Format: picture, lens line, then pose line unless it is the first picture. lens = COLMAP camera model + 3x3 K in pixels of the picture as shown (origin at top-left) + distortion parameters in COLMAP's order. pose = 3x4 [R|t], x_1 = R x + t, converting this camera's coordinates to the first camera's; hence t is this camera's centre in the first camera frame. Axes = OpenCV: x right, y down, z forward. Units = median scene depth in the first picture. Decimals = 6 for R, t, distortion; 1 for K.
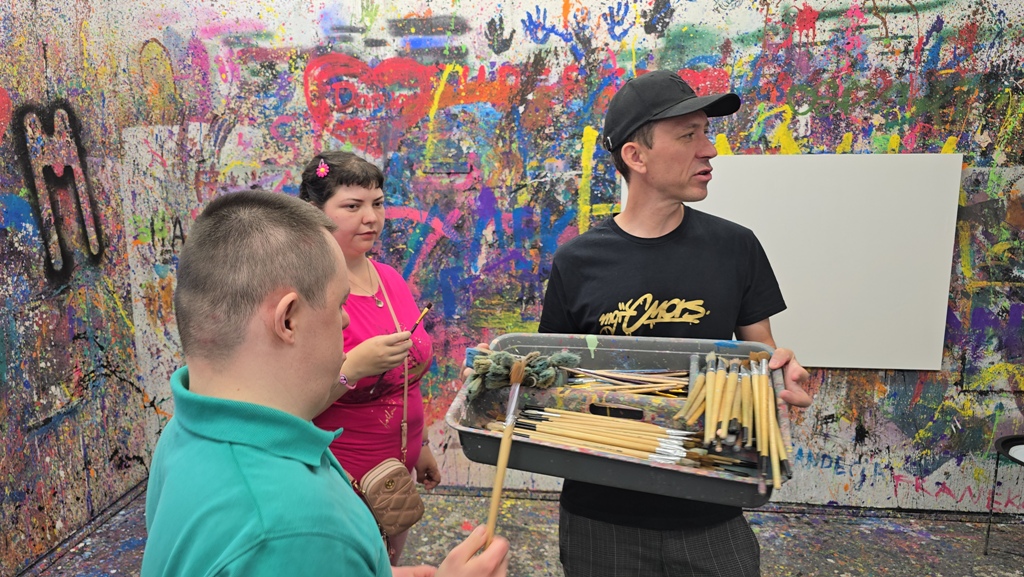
lens RADIAL K [[691.3, 0, 513.3], [0, 691.3, 286.9], [0, 0, 1]] dist [0.054892, -0.052535]
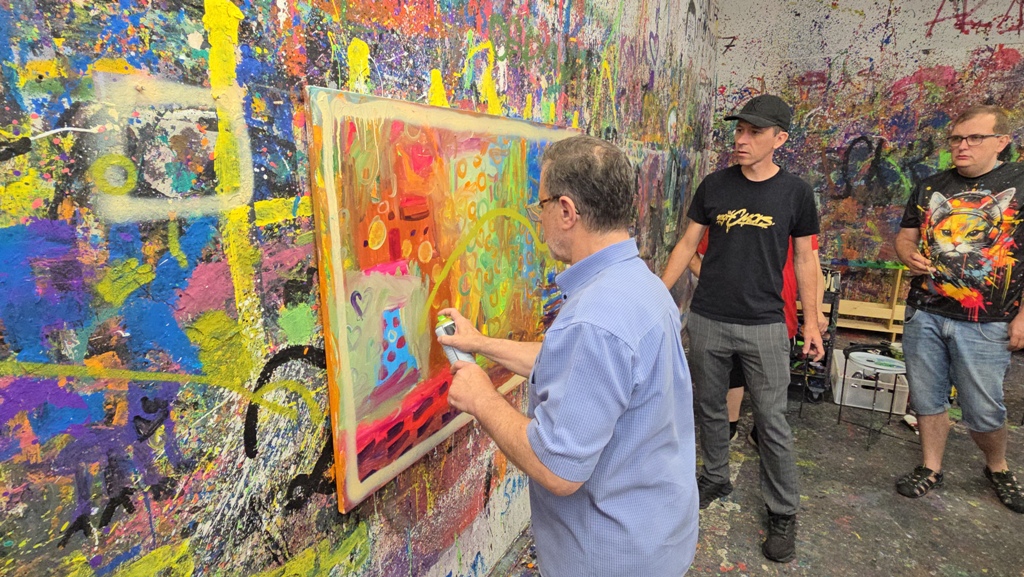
lens RADIAL K [[525.9, 0, 527.4], [0, 525.9, 286.5], [0, 0, 1]] dist [0.006193, -0.002555]
pose [[0.372611, -0.206281, 0.904770, -0.115460], [0.143731, 0.976044, 0.163339, -0.102378], [-0.916789, 0.069181, 0.393333, 0.771697]]
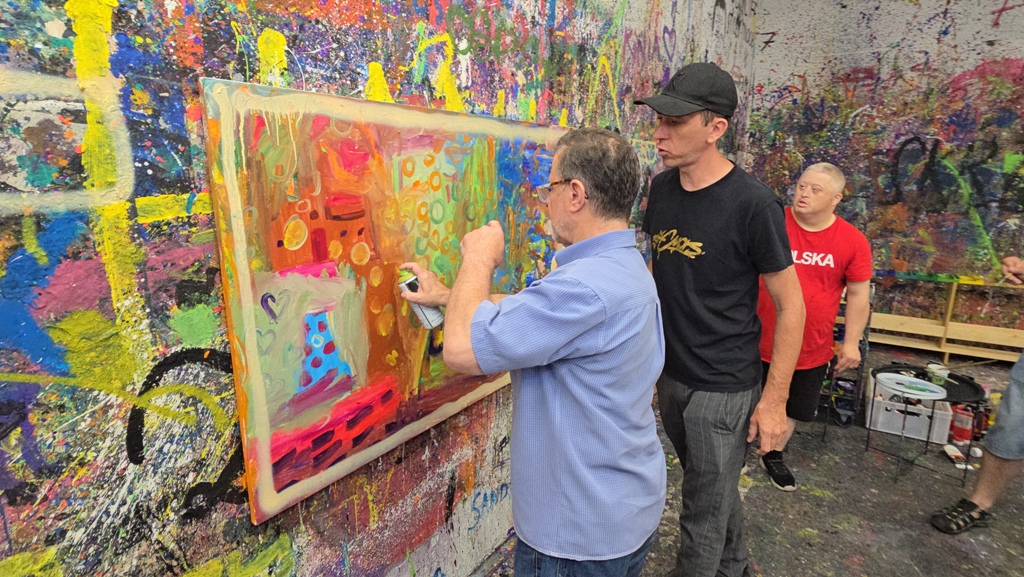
lens RADIAL K [[525.9, 0, 528.2], [0, 525.9, 286.8], [0, 0, 1]] dist [0.006193, -0.002555]
pose [[0.463461, -0.189936, 0.865522, -0.047458], [0.134286, 0.980531, 0.143269, -0.086792], [-0.875883, 0.049828, 0.479943, 0.701477]]
